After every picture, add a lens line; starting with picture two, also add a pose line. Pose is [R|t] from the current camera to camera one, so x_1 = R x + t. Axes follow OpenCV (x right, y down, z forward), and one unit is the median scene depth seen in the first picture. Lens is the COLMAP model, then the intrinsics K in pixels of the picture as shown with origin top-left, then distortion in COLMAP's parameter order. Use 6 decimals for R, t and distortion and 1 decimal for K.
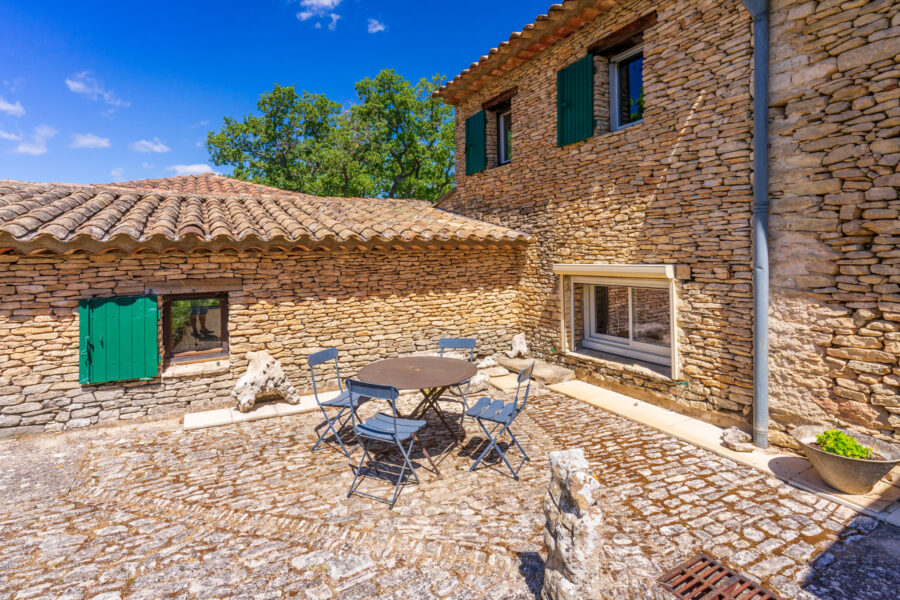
lens RADIAL K [[445.6, 0, 461.7], [0, 445.6, 254.2], [0, 0, 1]] dist [0.000563, -0.000064]
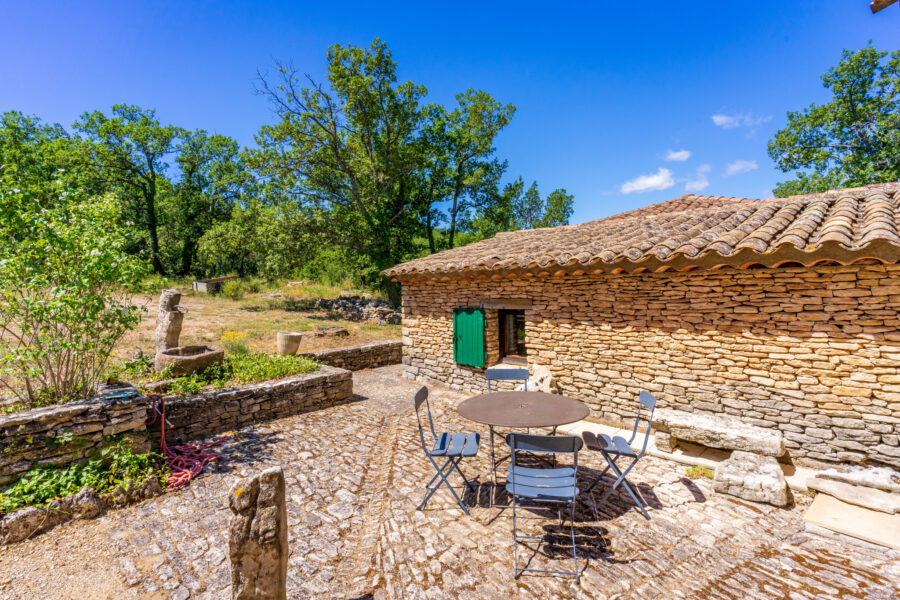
lens RADIAL K [[443.8, 0, 432.5], [0, 443.8, 250.9], [0, 0, 1]] dist [-0.000186, 0.000205]
pose [[0.245442, -0.064102, -0.967290, 0.559421], [0.021224, 0.997928, -0.060747, -0.008225], [0.969179, -0.005620, 0.246294, 0.436923]]
